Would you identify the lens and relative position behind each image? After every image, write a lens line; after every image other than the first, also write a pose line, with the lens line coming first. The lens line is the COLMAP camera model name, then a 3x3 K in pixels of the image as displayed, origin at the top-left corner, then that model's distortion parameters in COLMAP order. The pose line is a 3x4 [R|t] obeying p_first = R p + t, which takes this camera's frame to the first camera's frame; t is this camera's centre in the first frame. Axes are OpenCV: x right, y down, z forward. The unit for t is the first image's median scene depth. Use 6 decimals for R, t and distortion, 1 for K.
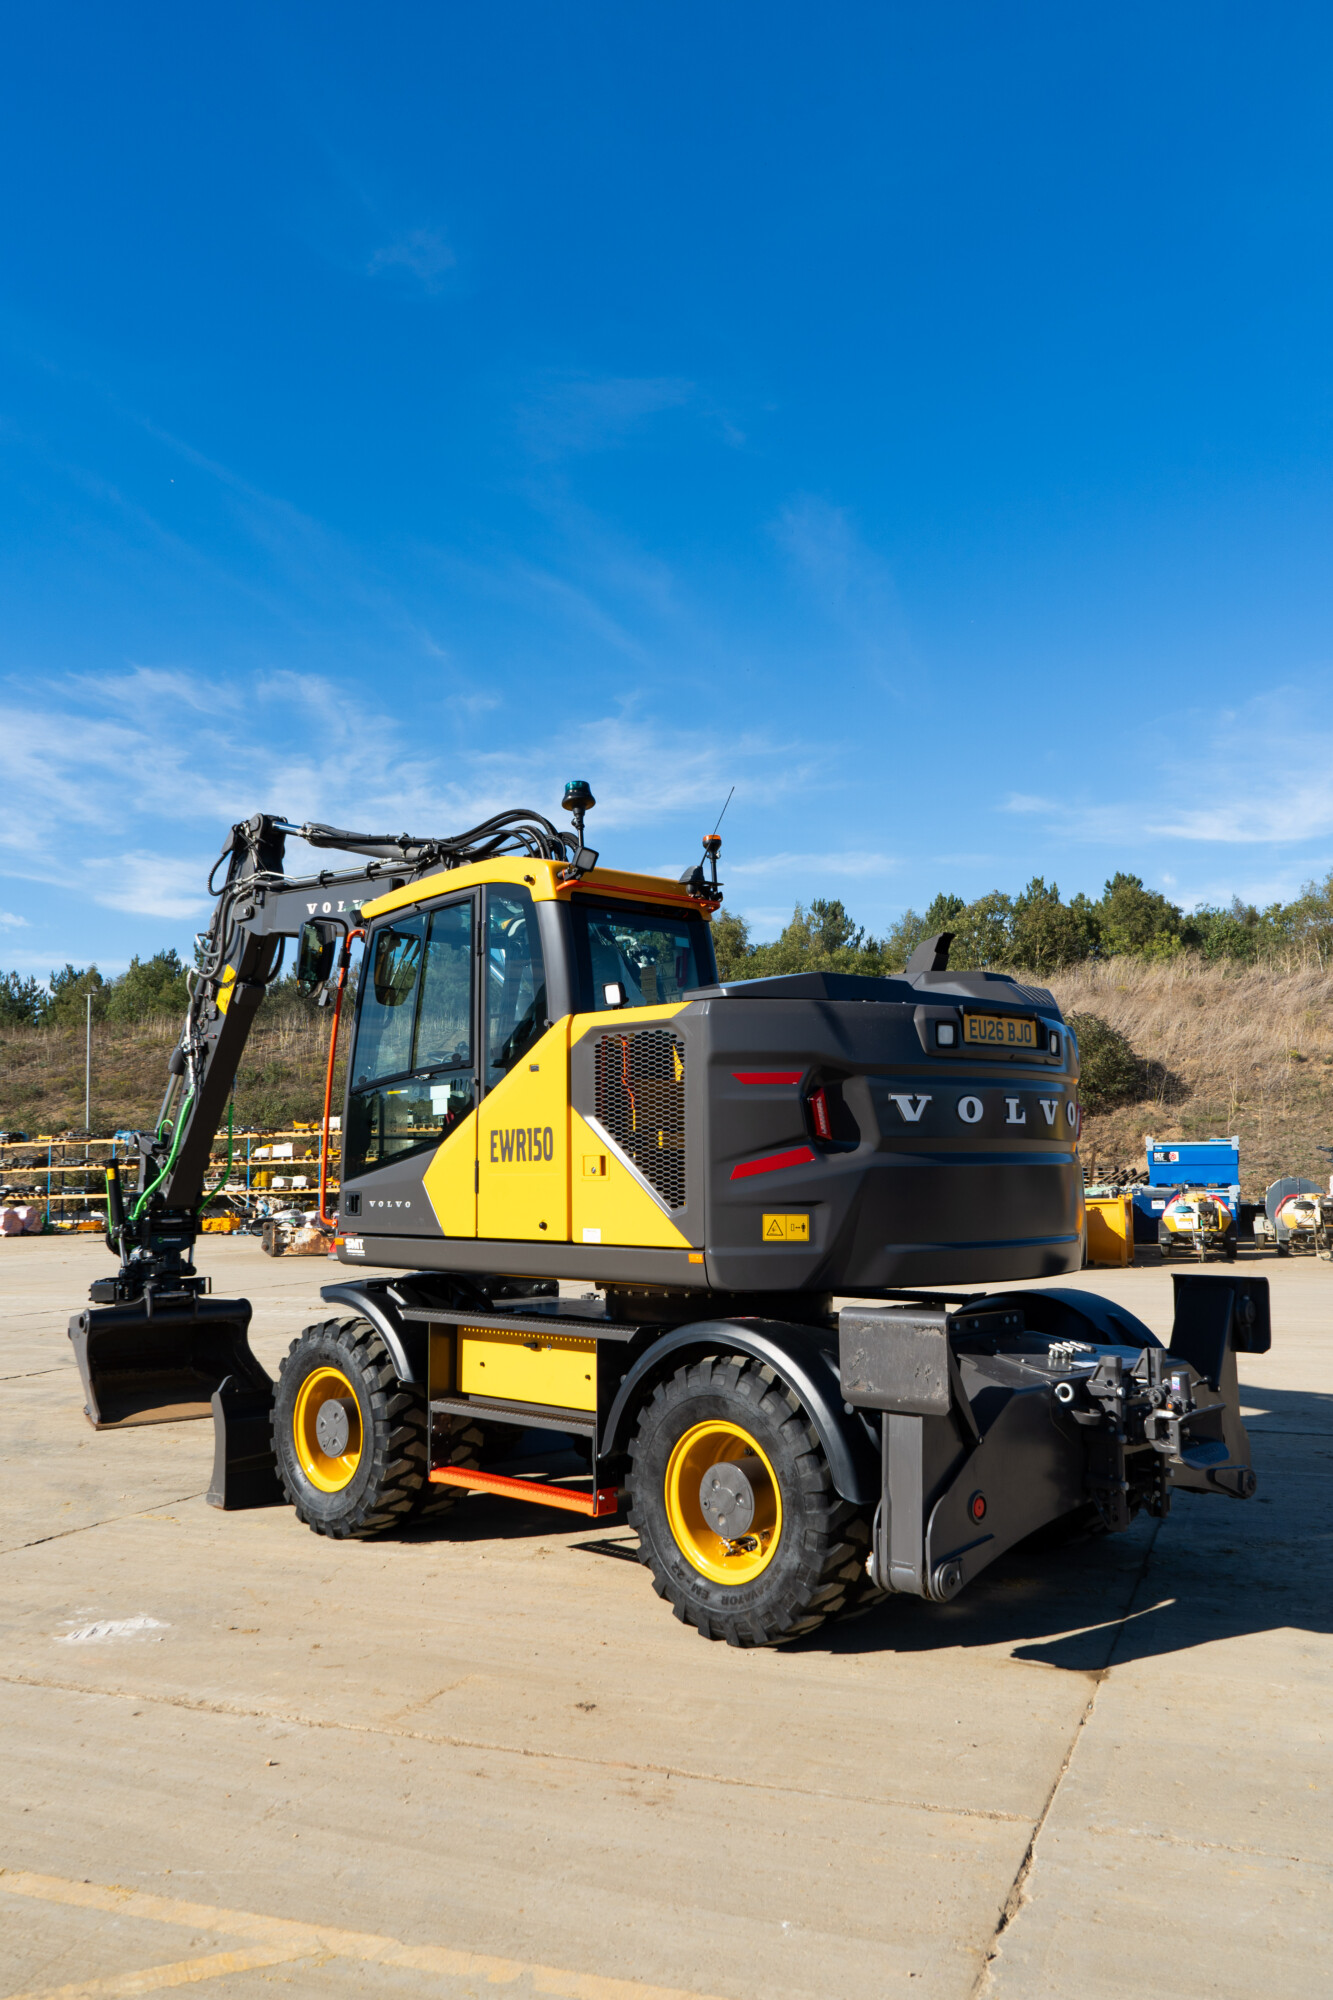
lens RADIAL K [[1589.5, 0, 666.5], [0, 1589.5, 1000.0], [0, 0, 1]] dist [-0.004988, 0.000051]
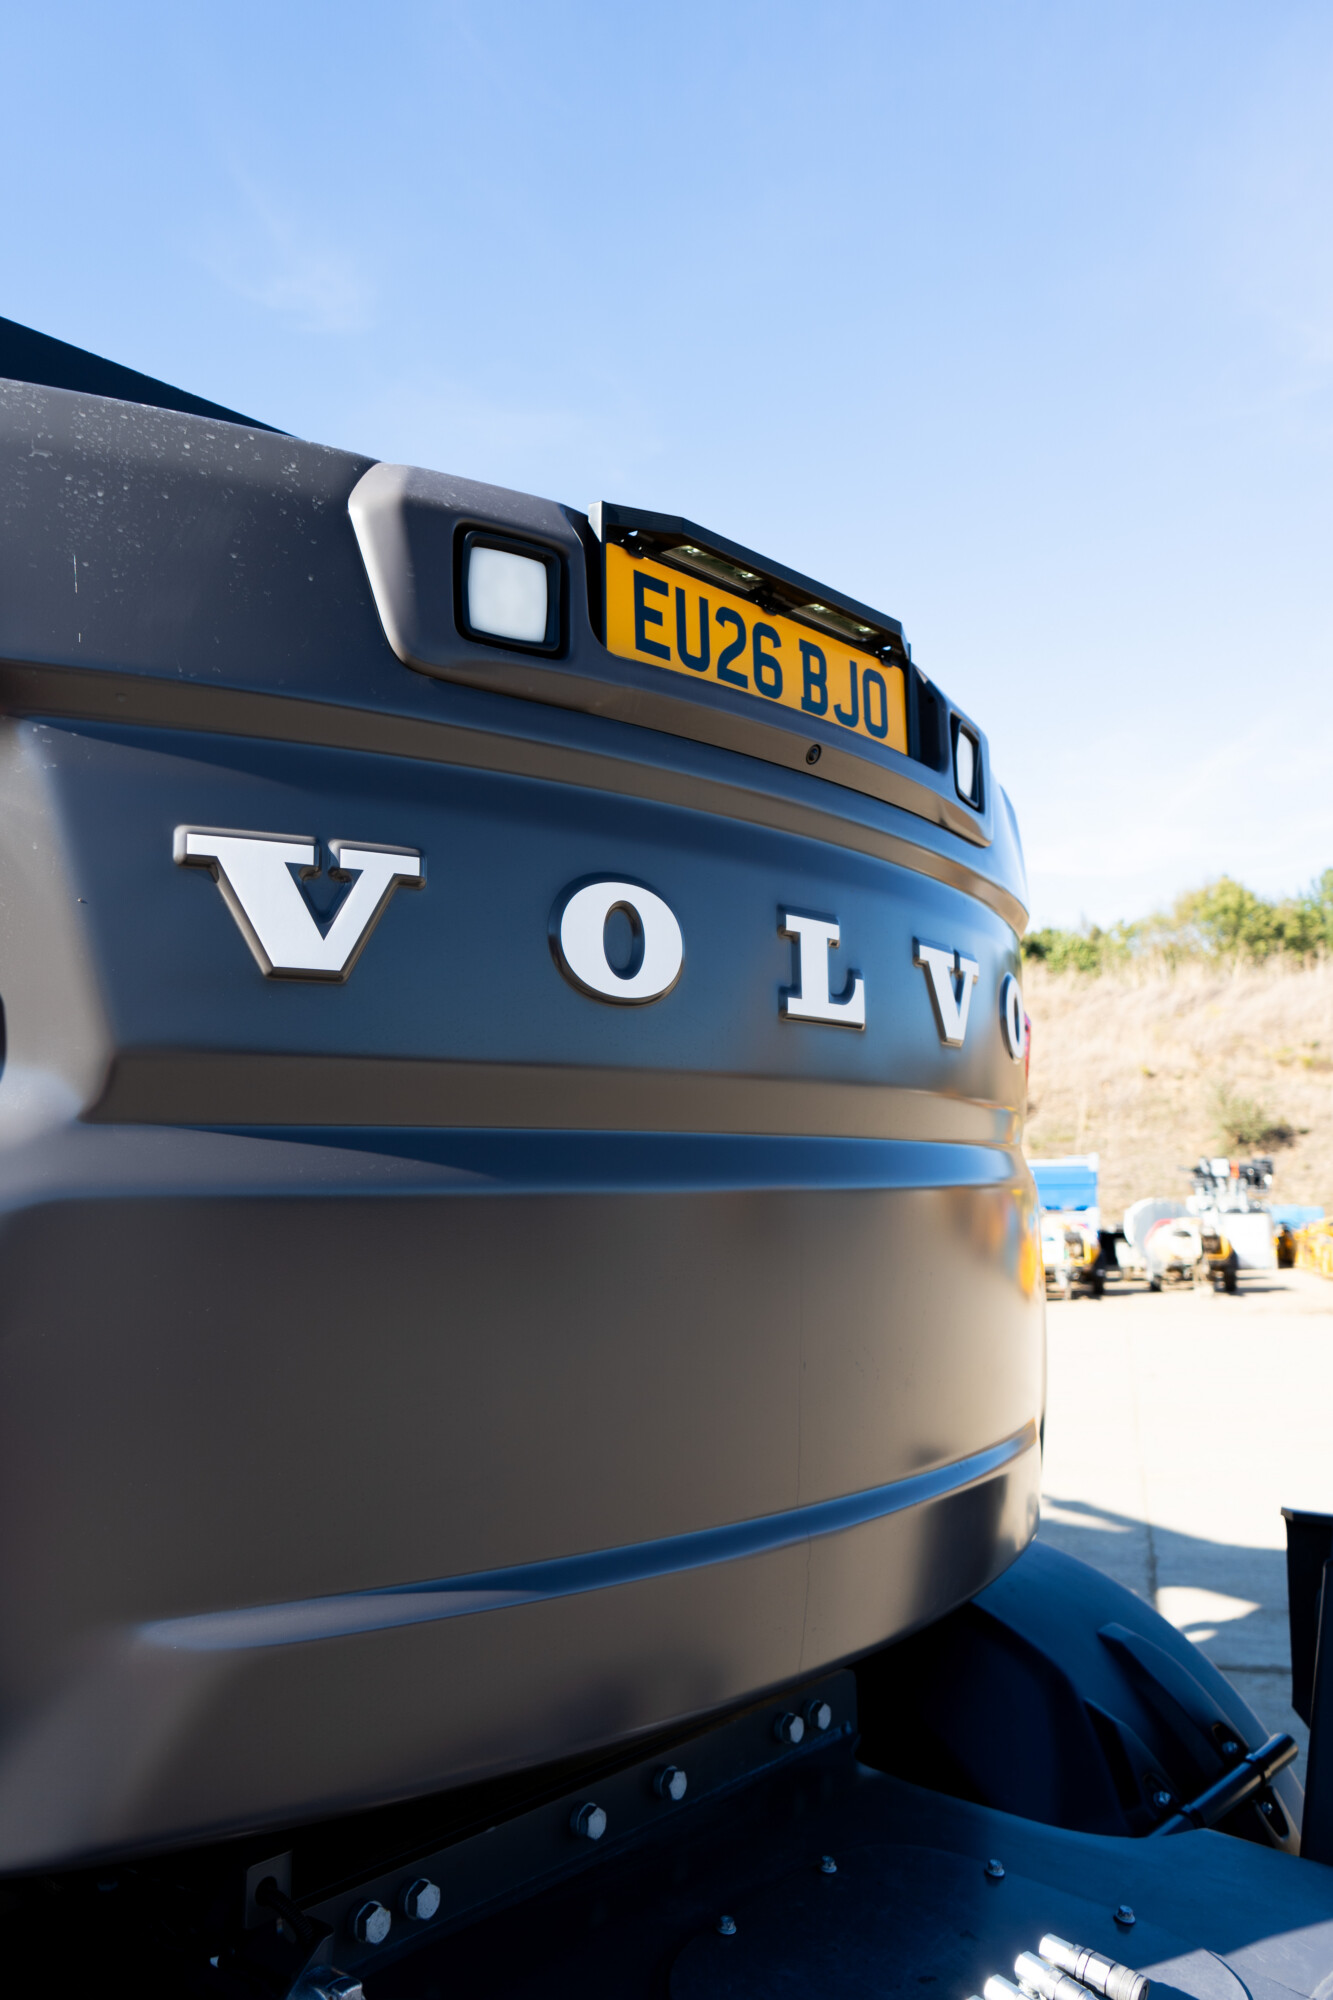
lens RADIAL K [[1589.5, 0, 666.5], [0, 1589.5, 1000.0], [0, 0, 1]] dist [-0.004988, 0.000051]
pose [[0.995234, 0.008815, 0.097112, 0.031285], [-0.007435, 0.999866, -0.014565, 0.014266], [-0.097227, 0.013773, 0.995167, 0.138468]]
